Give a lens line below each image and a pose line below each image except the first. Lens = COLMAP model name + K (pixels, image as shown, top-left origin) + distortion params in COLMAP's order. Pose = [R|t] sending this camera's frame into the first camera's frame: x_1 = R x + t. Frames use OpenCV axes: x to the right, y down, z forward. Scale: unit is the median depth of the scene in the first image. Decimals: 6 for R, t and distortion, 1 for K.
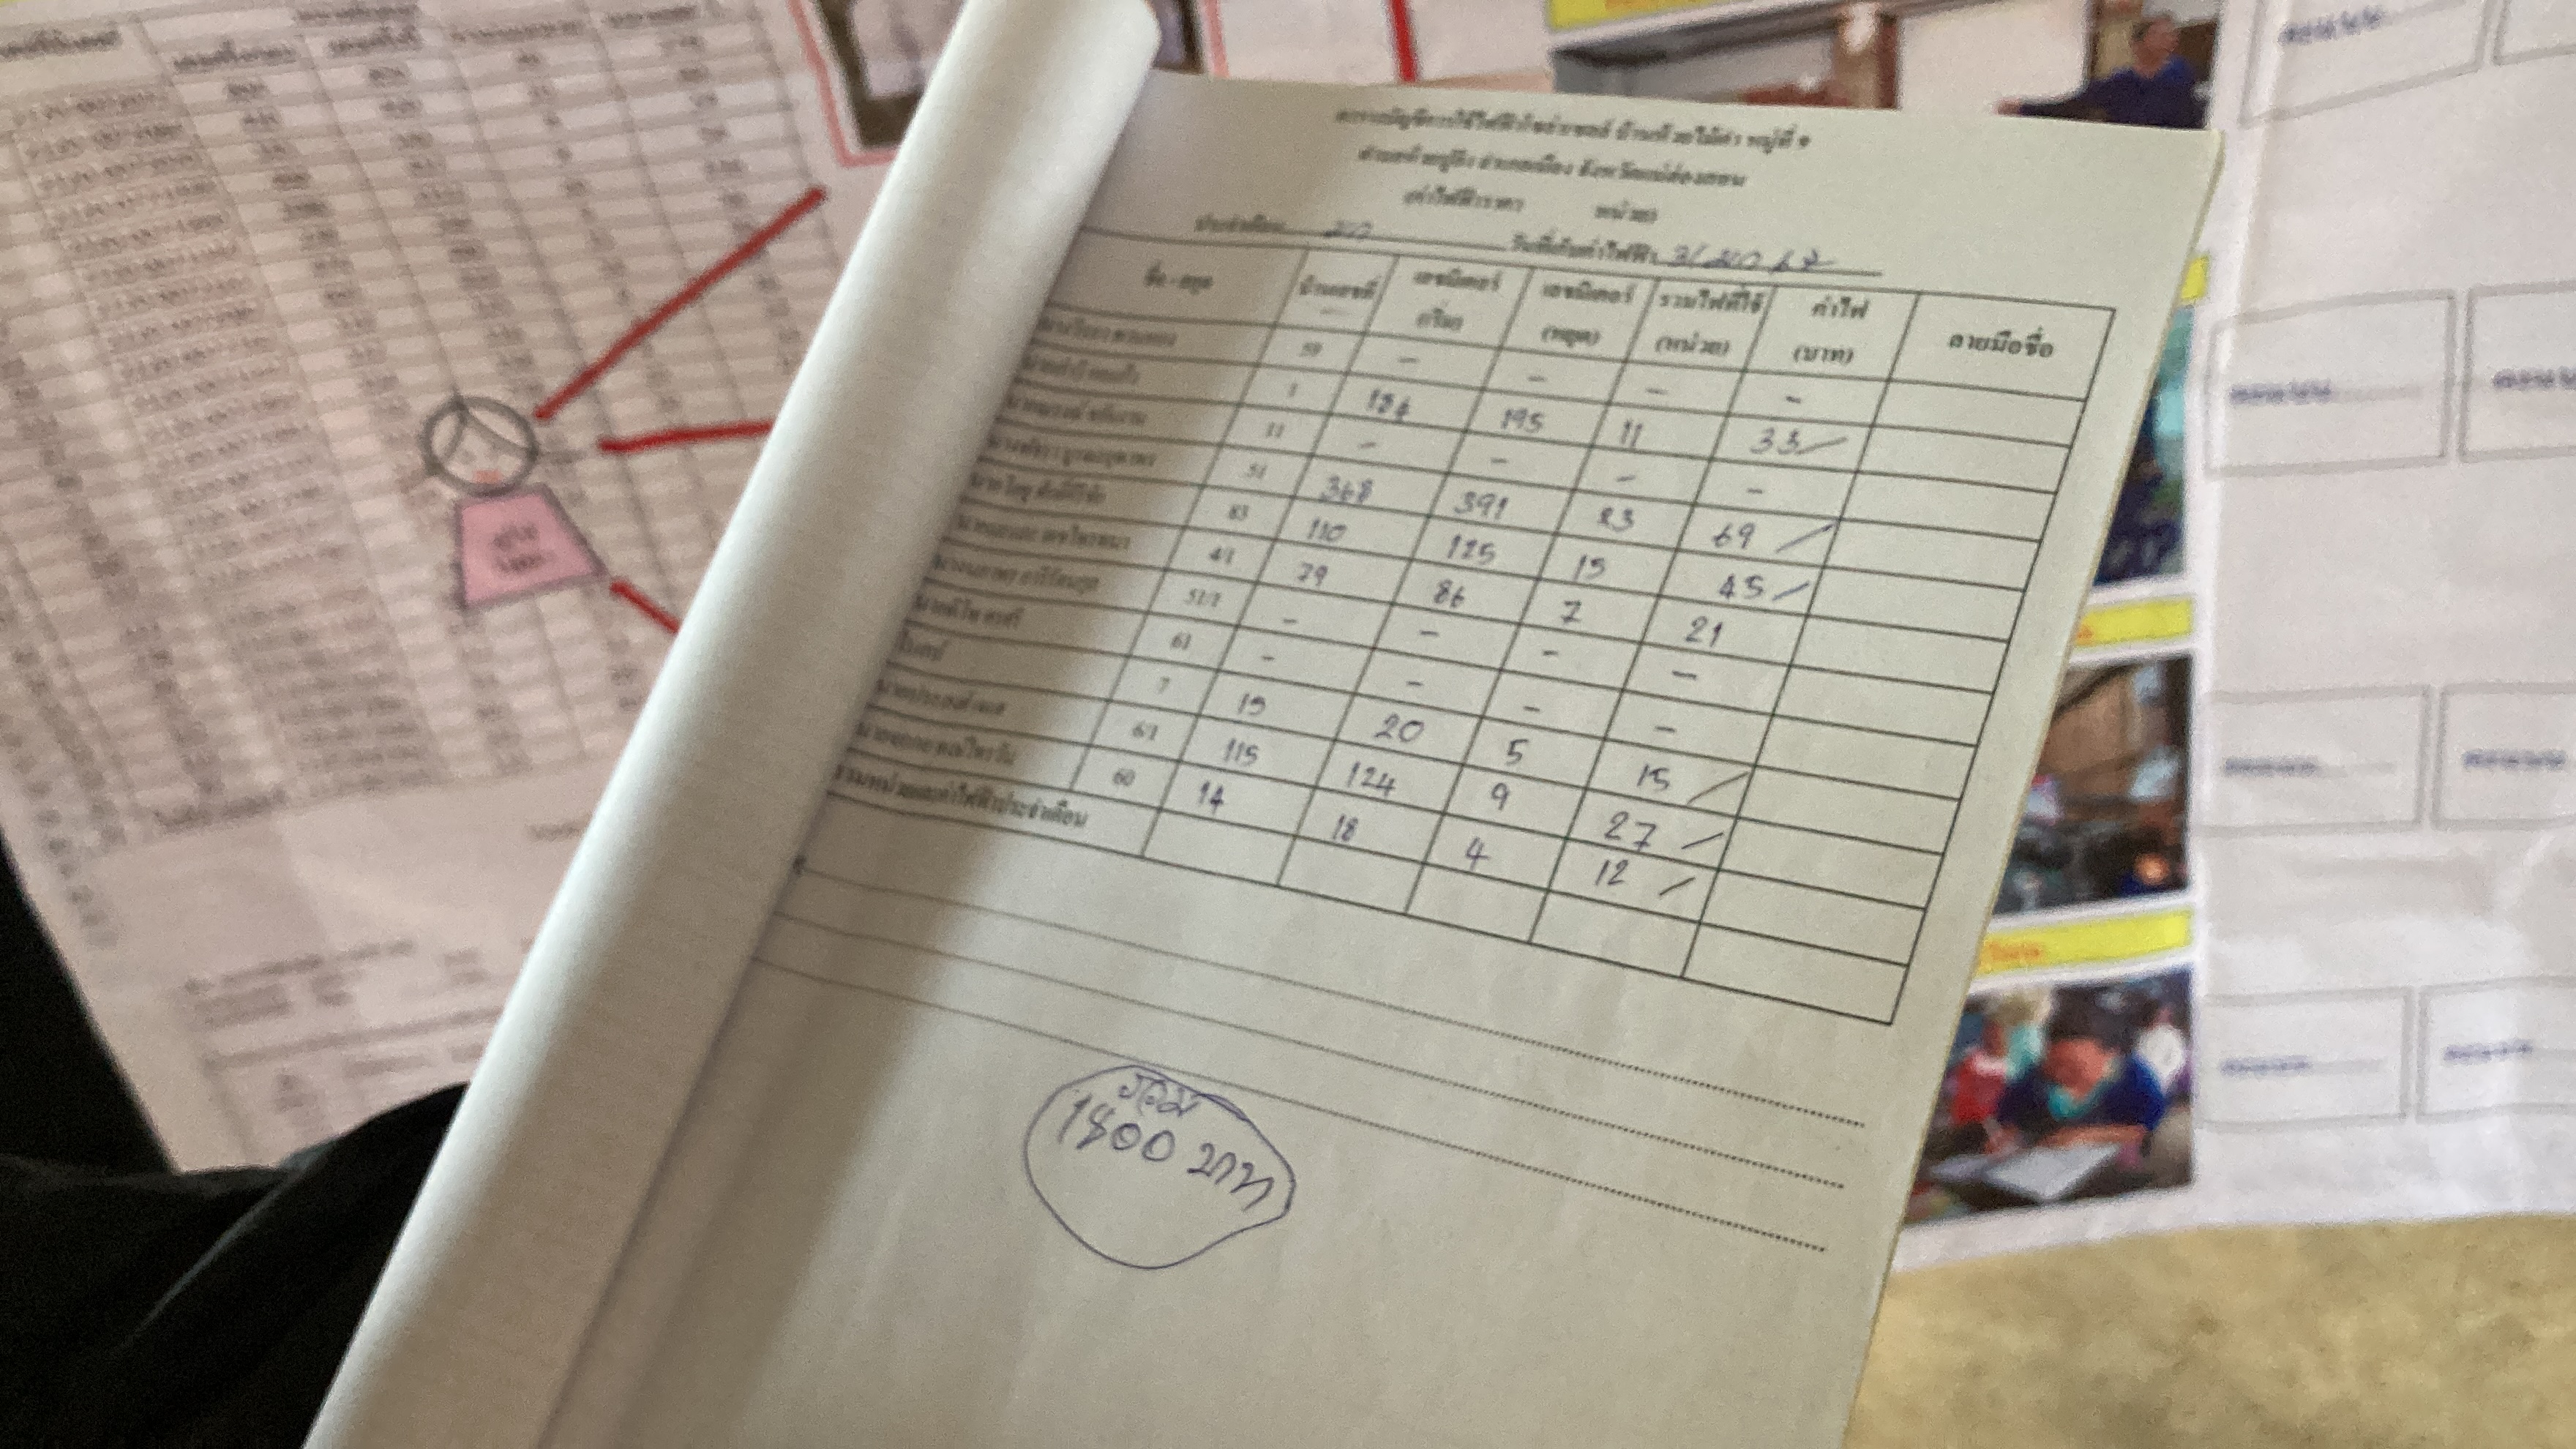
lens RADIAL K [[2678.0, 0, 1288.0], [0, 2678.0, 724.5], [0, 0, 1]] dist [0.000799, -0.027252]
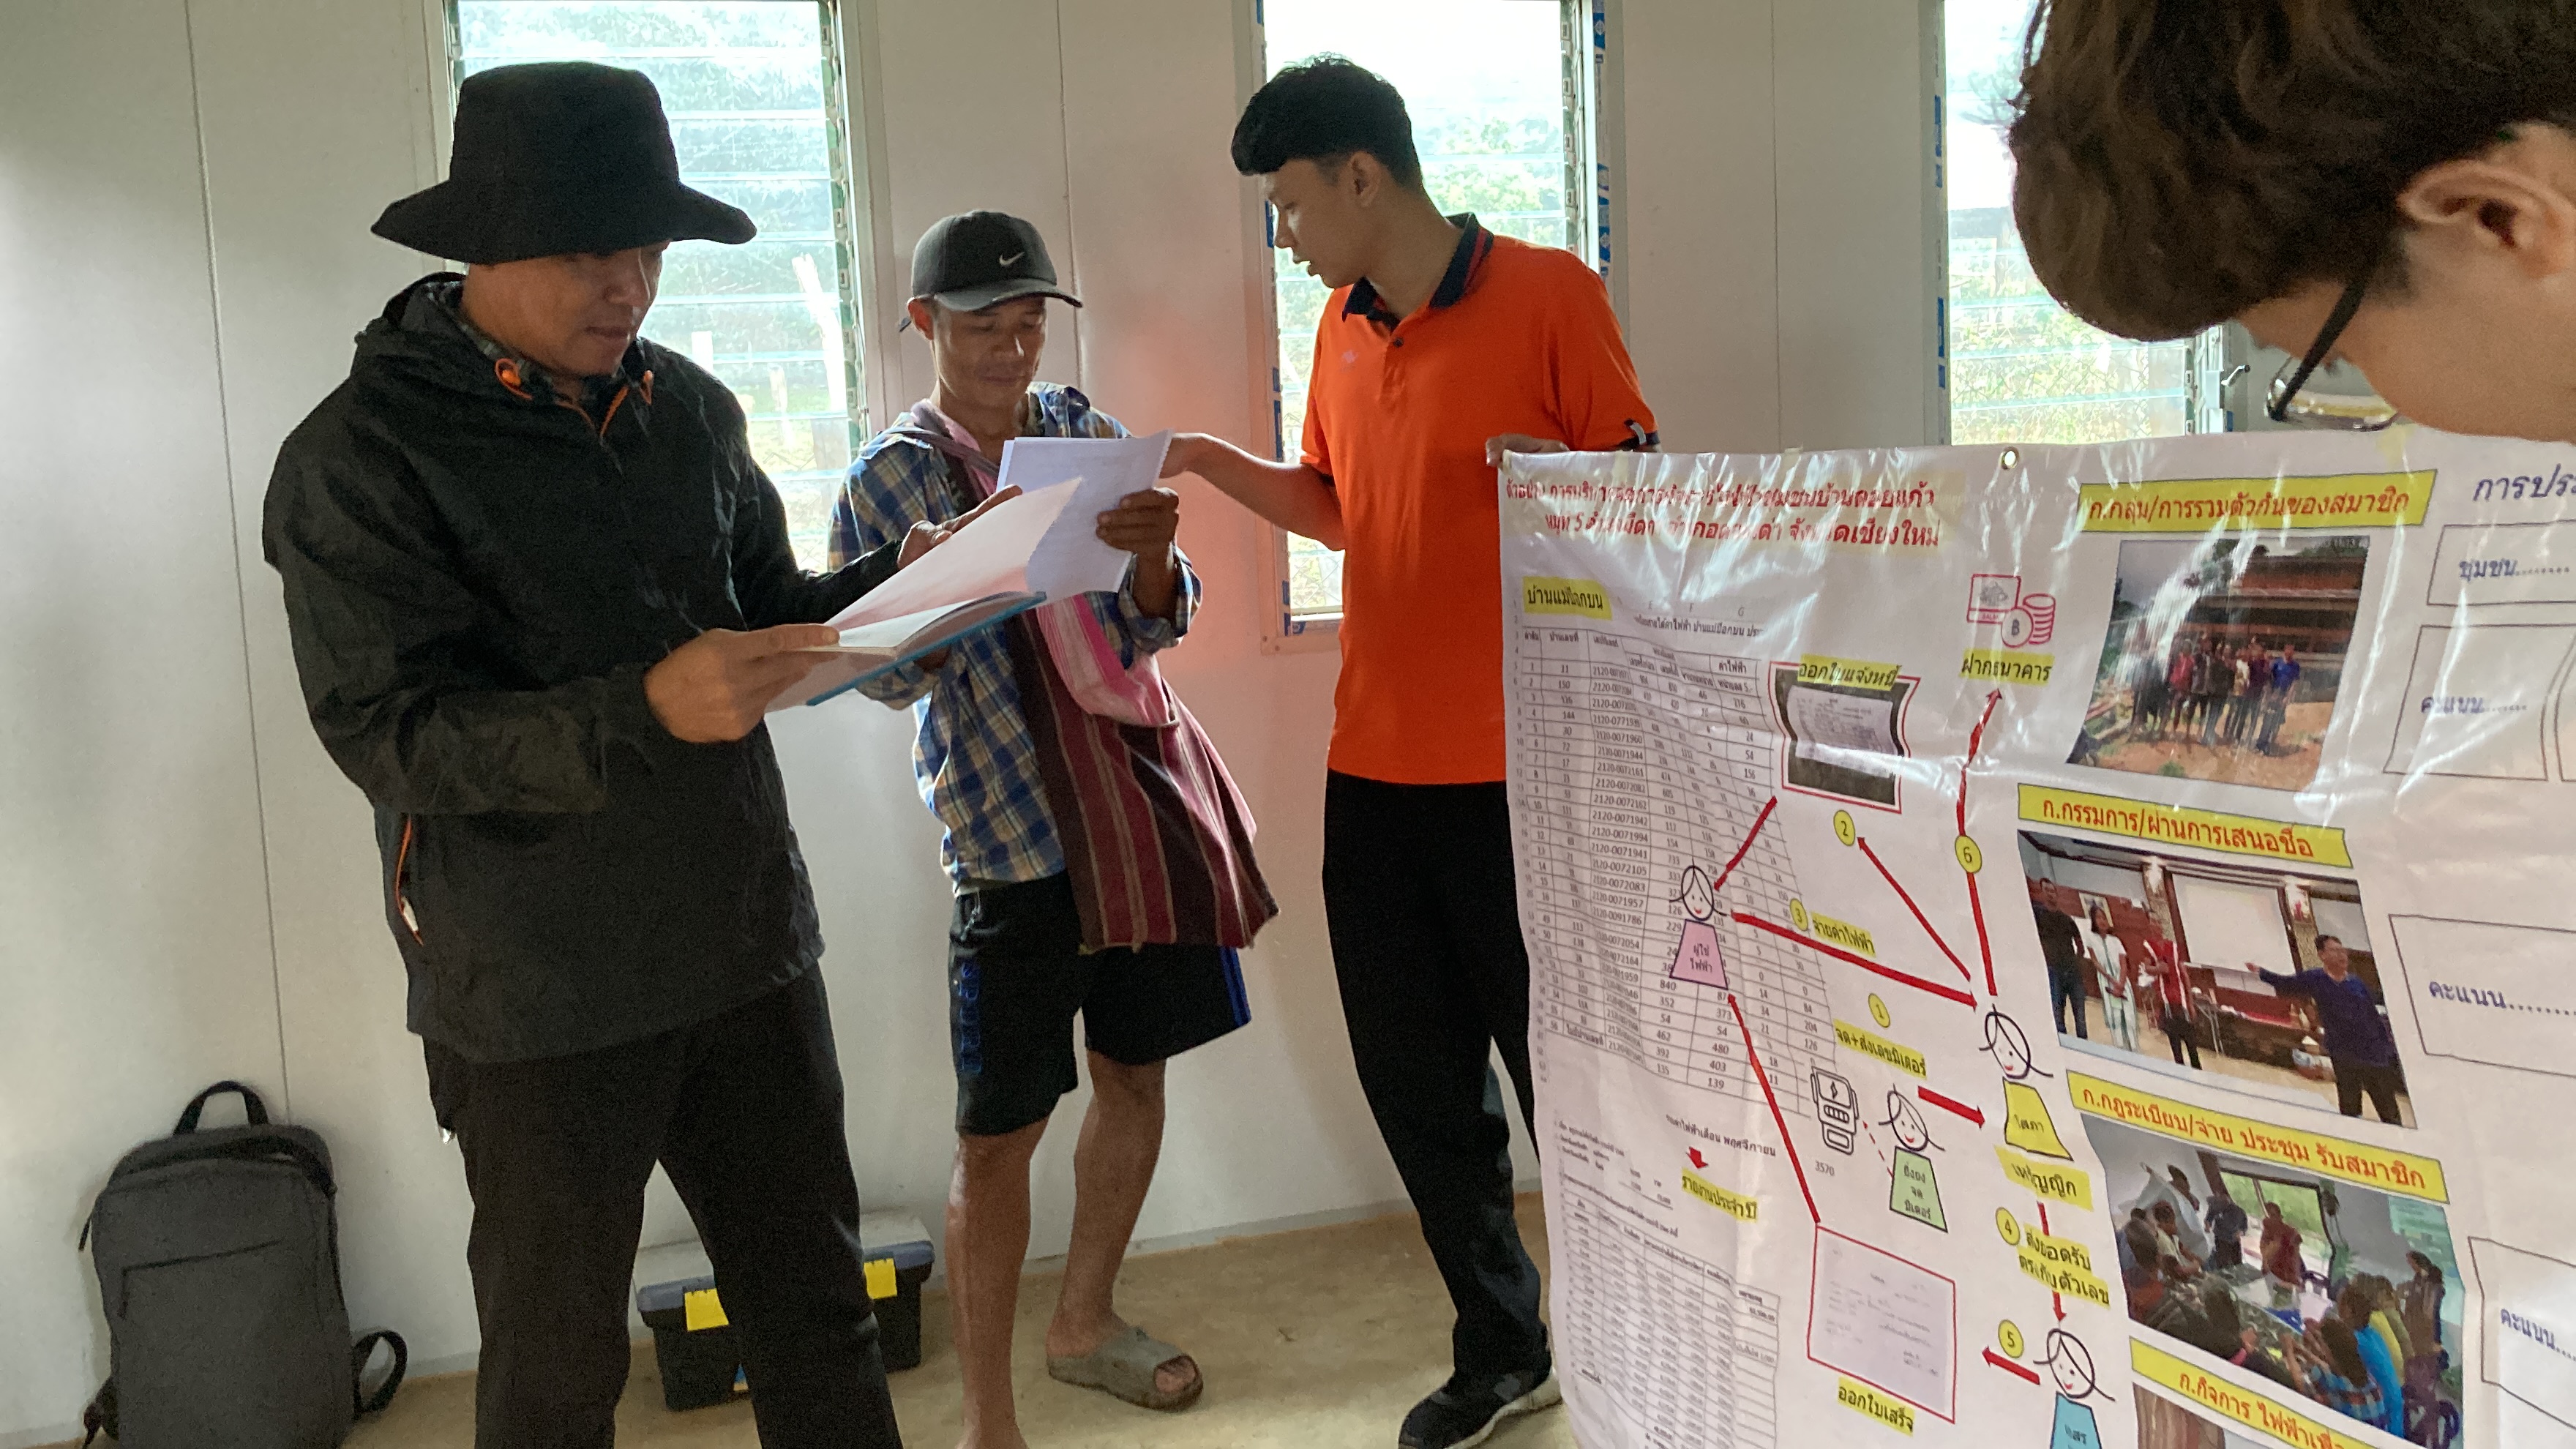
lens RADIAL K [[2678.0, 0, 1288.0], [0, 2678.0, 724.5], [0, 0, 1]] dist [0.000799, -0.027252]
pose [[0.309813, 0.223572, -0.924138, 1.276019], [-0.490743, 0.870090, 0.045977, -0.148226], [0.814363, 0.439271, 0.379281, 0.006800]]
